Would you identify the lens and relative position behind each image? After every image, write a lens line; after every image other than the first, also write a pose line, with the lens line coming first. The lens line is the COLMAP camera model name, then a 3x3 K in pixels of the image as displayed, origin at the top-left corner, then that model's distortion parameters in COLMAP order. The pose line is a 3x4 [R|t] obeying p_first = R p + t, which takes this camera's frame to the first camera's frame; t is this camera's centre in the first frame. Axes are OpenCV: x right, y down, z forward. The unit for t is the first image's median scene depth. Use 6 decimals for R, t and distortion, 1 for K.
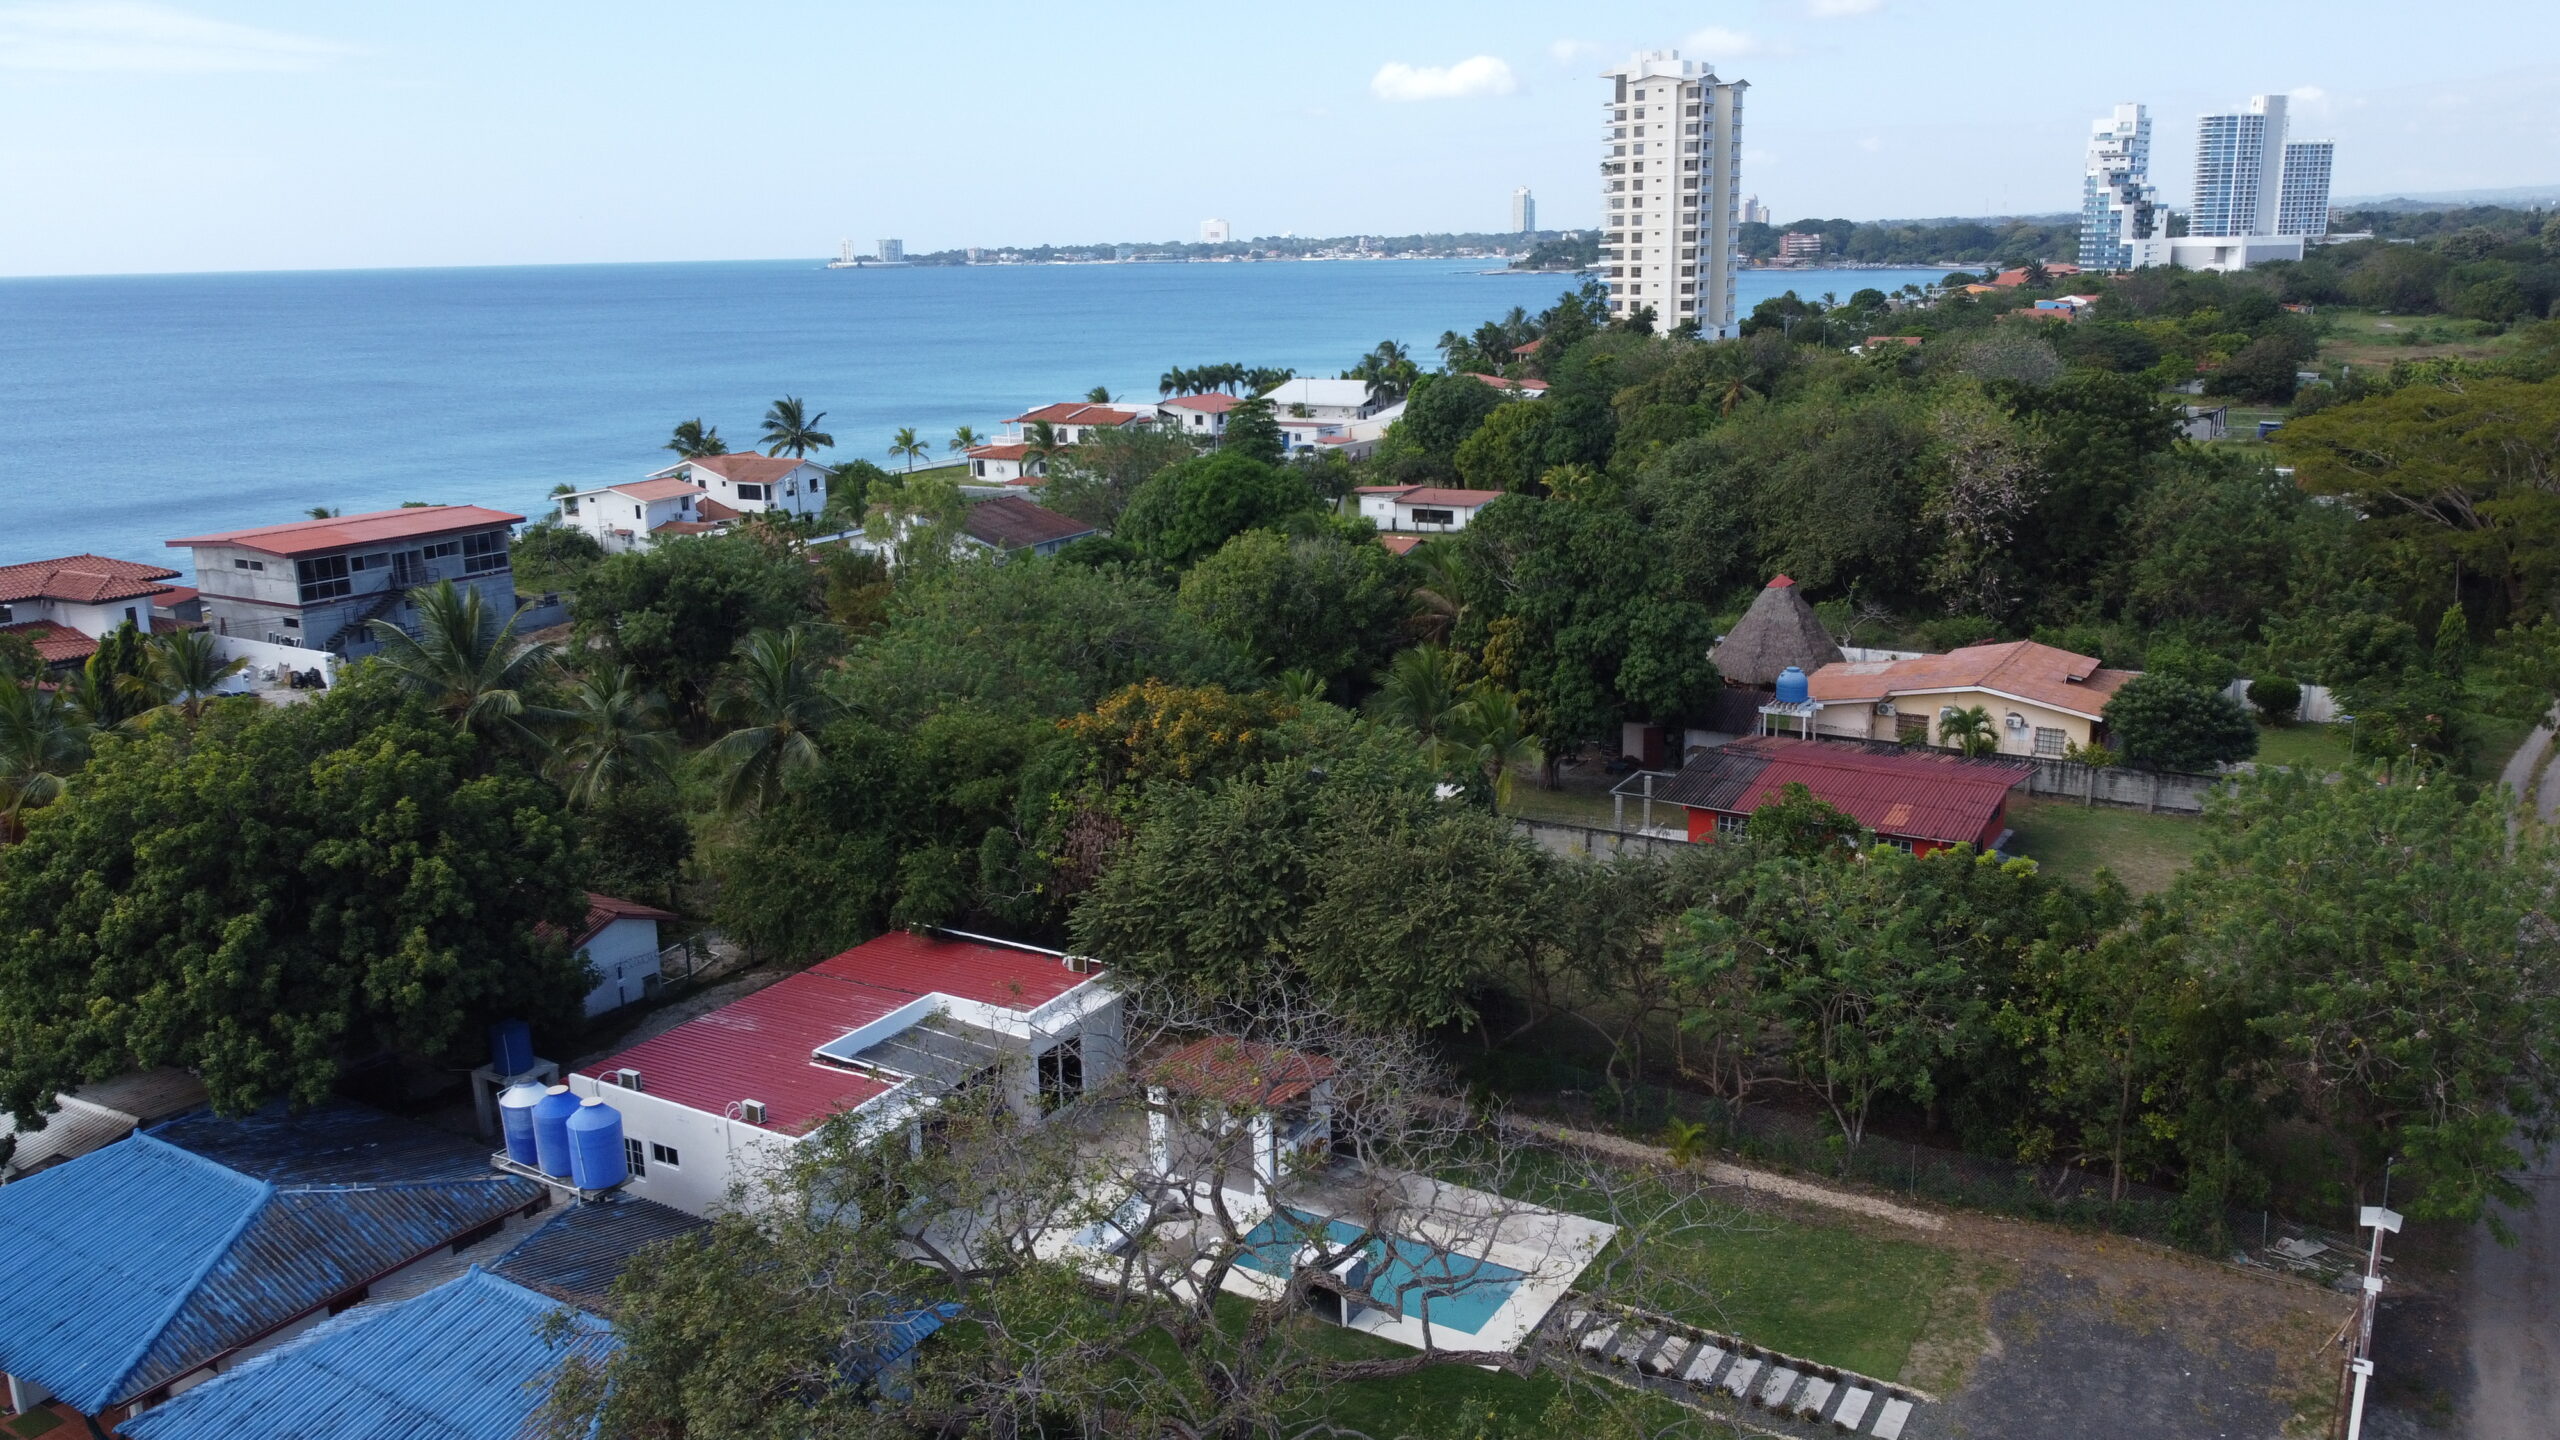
lens RADIAL K [[1917.3, 0, 1289.1], [0, 1917.3, 698.1], [0, 0, 1]] dist [0.013000, -0.036713]
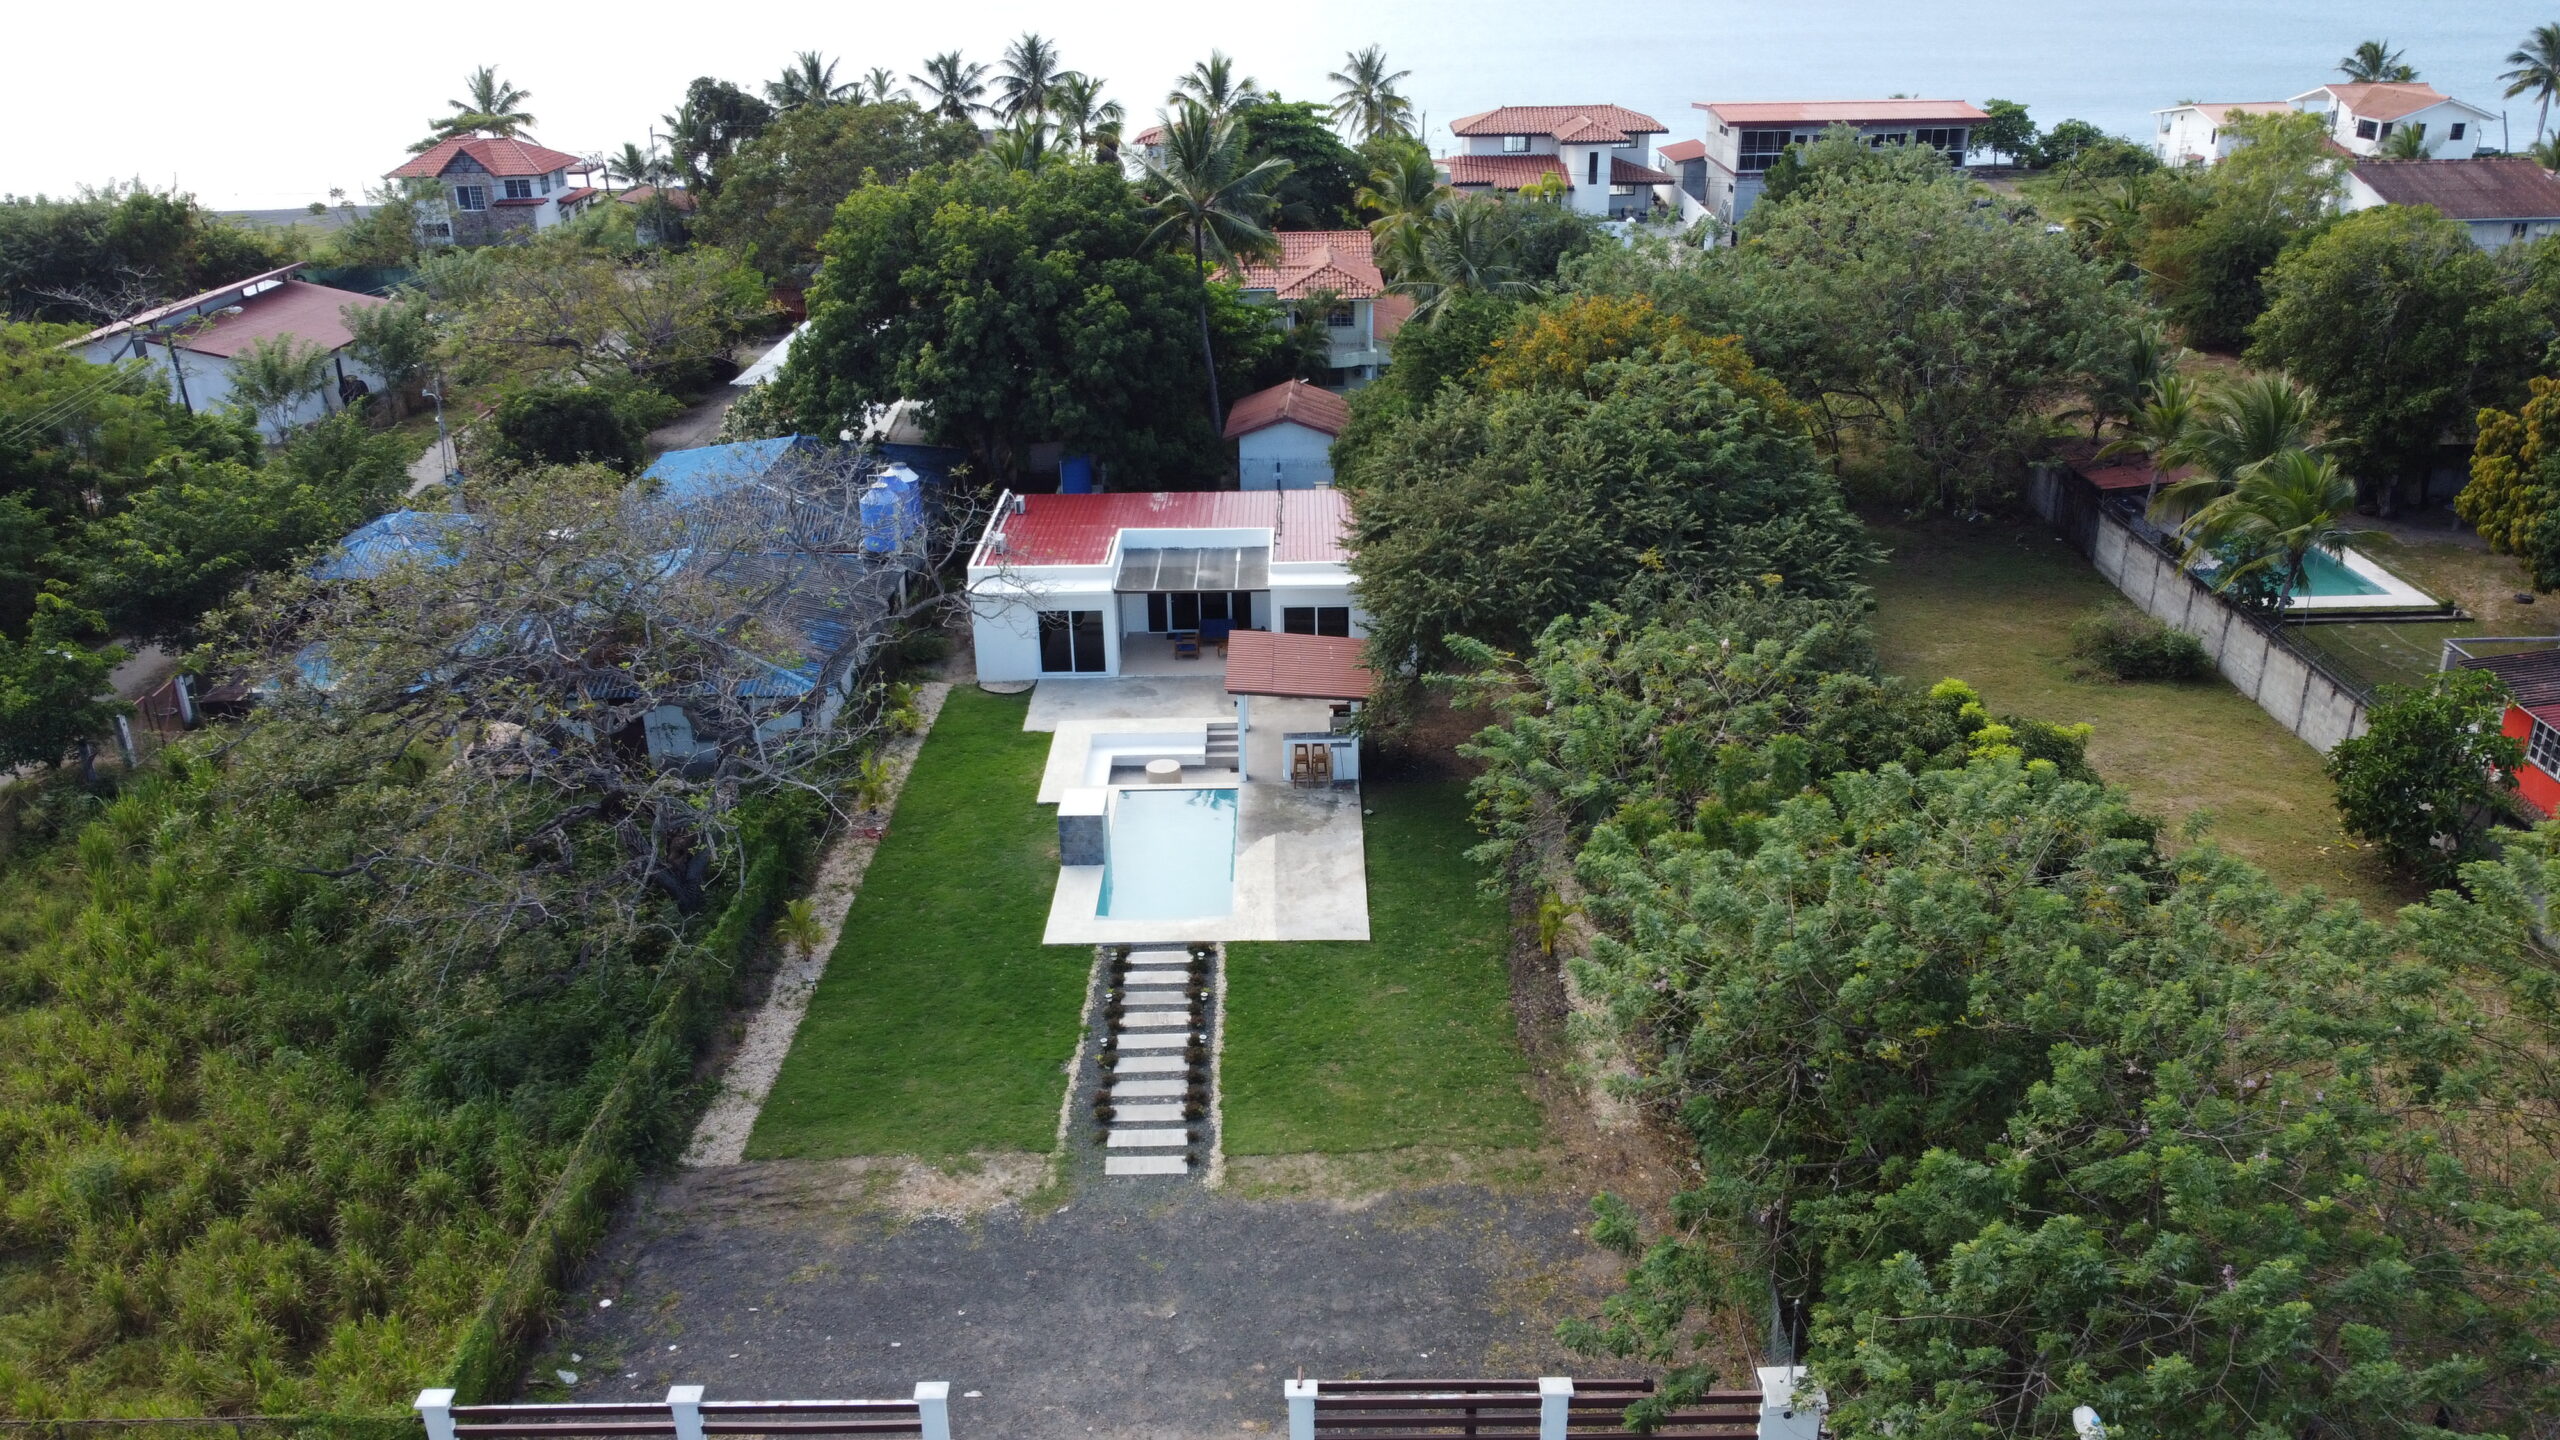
lens RADIAL K [[1917.3, 0, 1289.1], [0, 1917.3, 698.1], [0, 0, 1]] dist [0.013000, -0.036713]
pose [[0.508946, 0.343124, -0.789456, 0.471039], [-0.188941, 0.939284, 0.286438, -0.046556], [0.839807, 0.003379, 0.542875, 0.274551]]
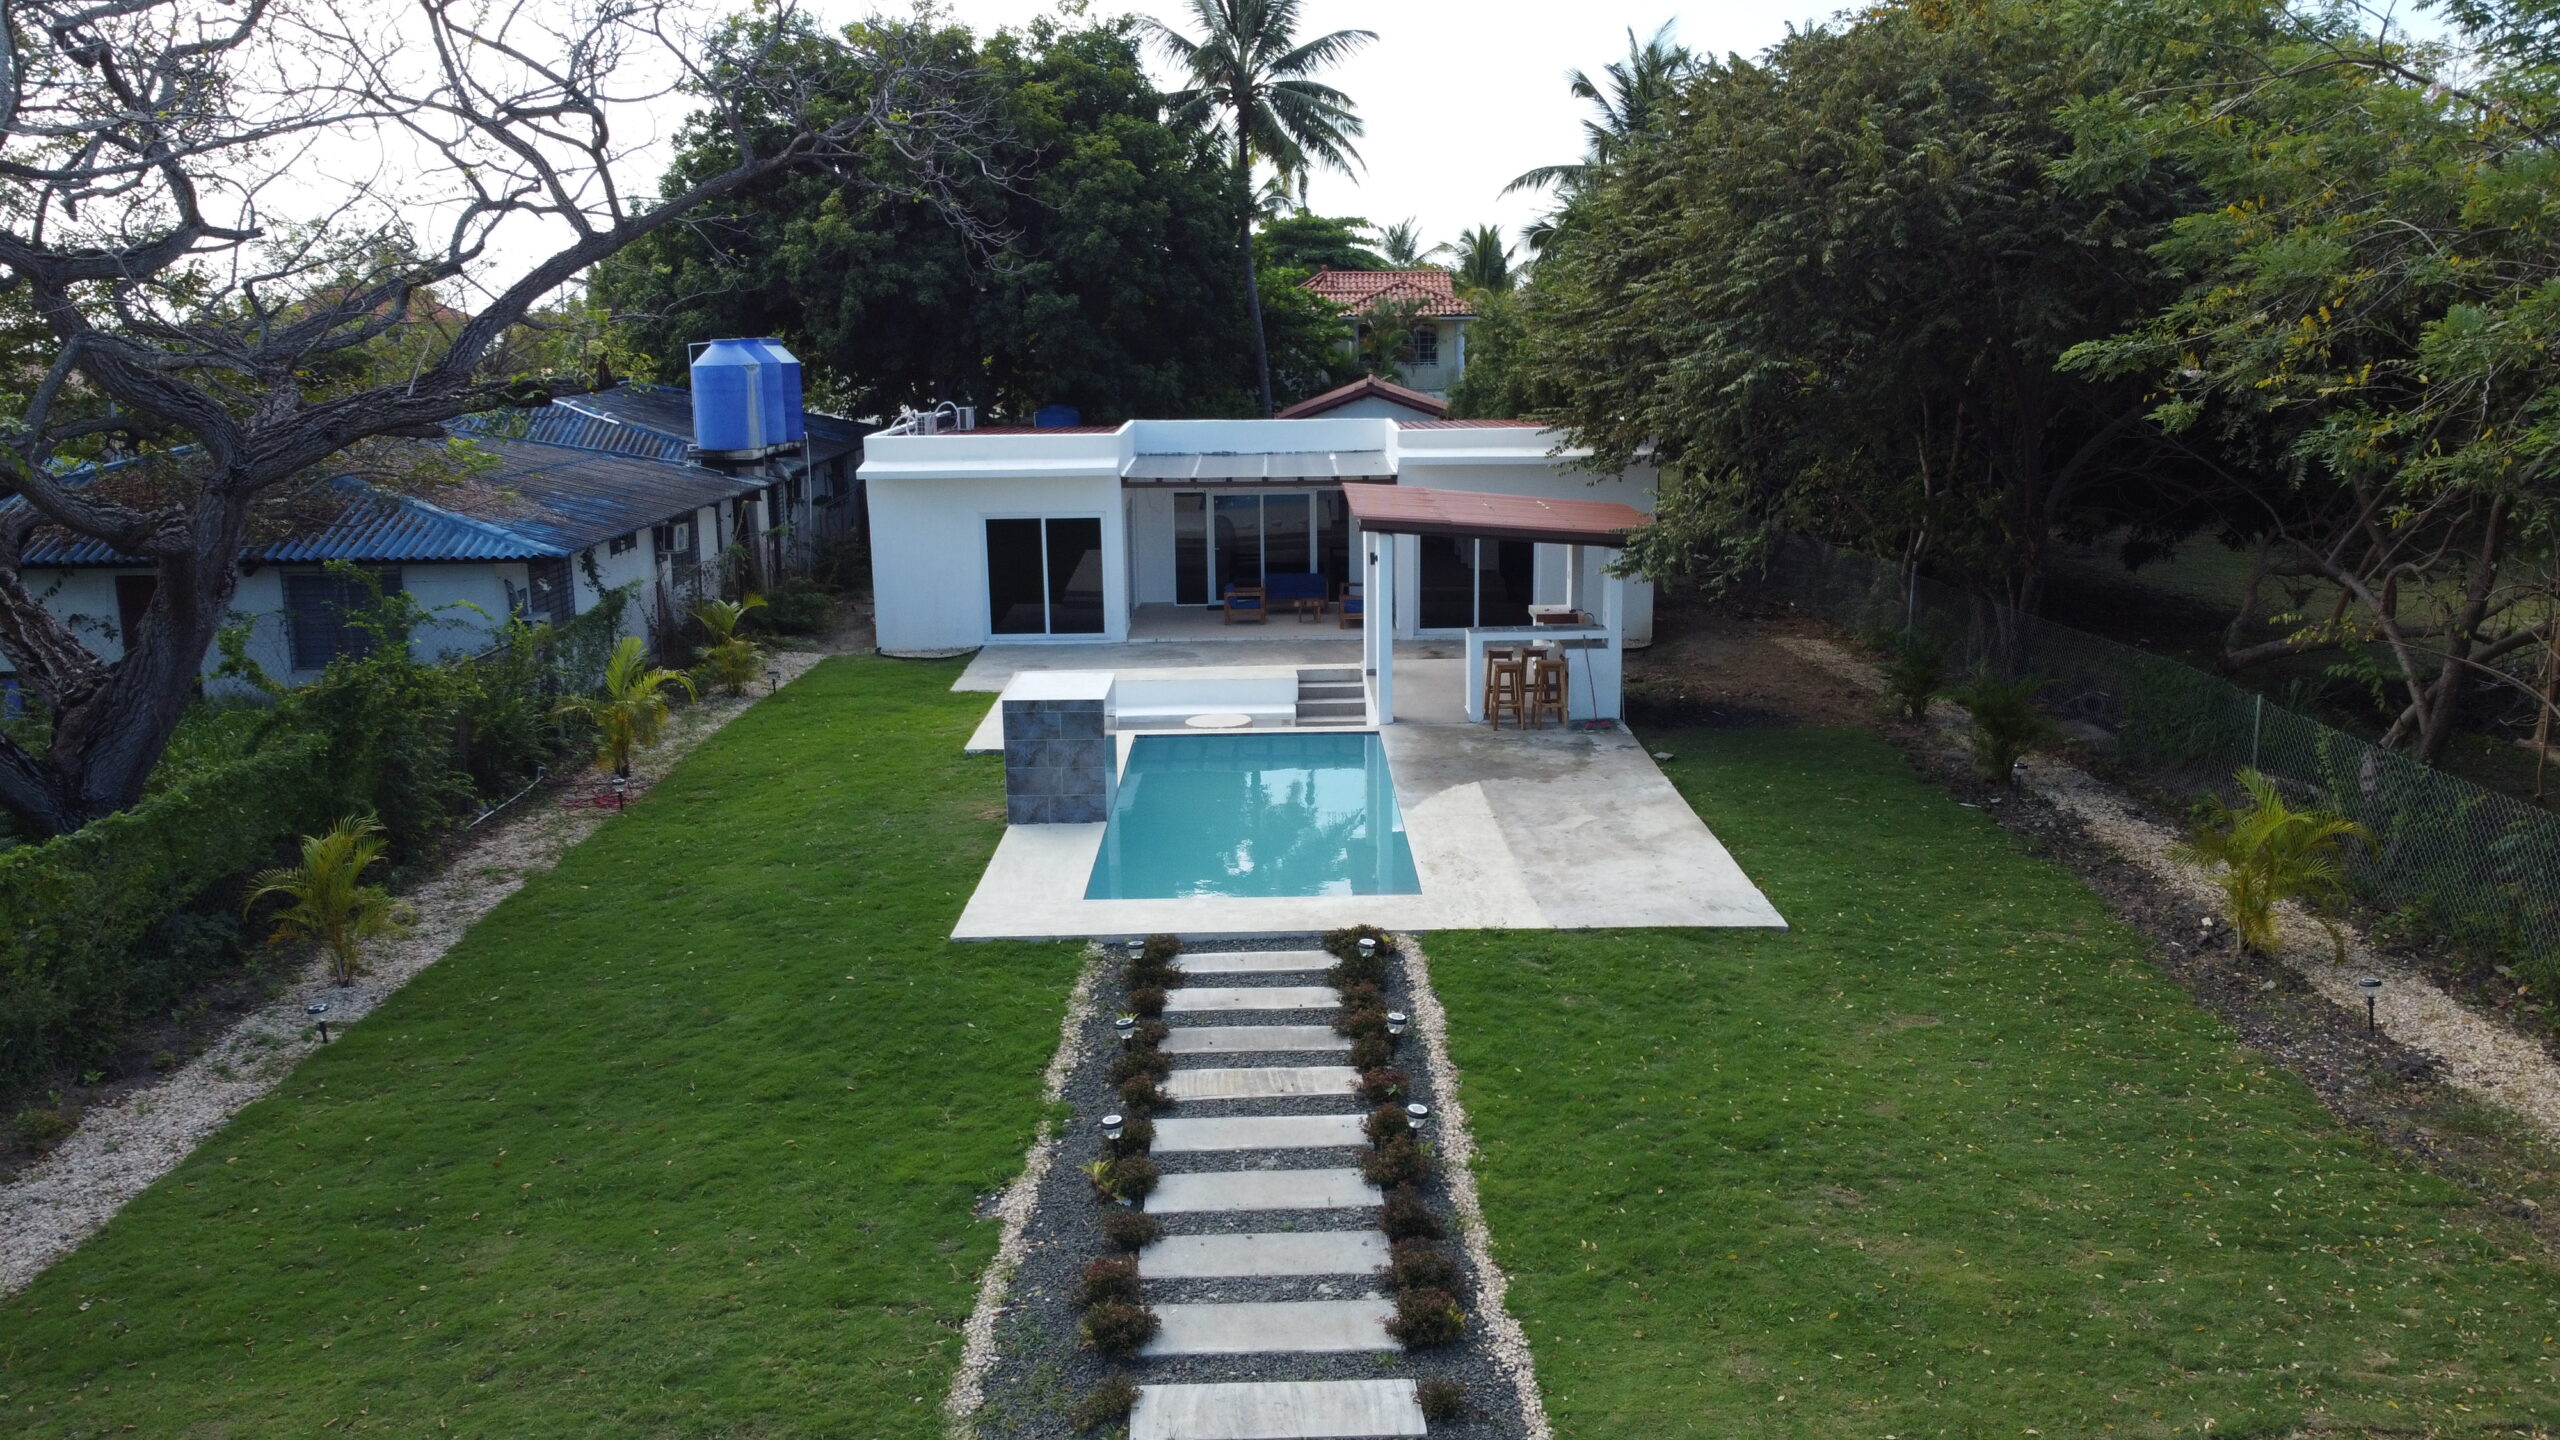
lens RADIAL K [[1917.3, 0, 1289.1], [0, 1917.3, 698.1], [0, 0, 1]] dist [0.013000, -0.036713]
pose [[0.517723, 0.183991, -0.835530, 0.235231], [-0.190156, 0.976920, 0.097299, 0.124361], [0.834149, 0.108507, 0.540761, 0.416818]]
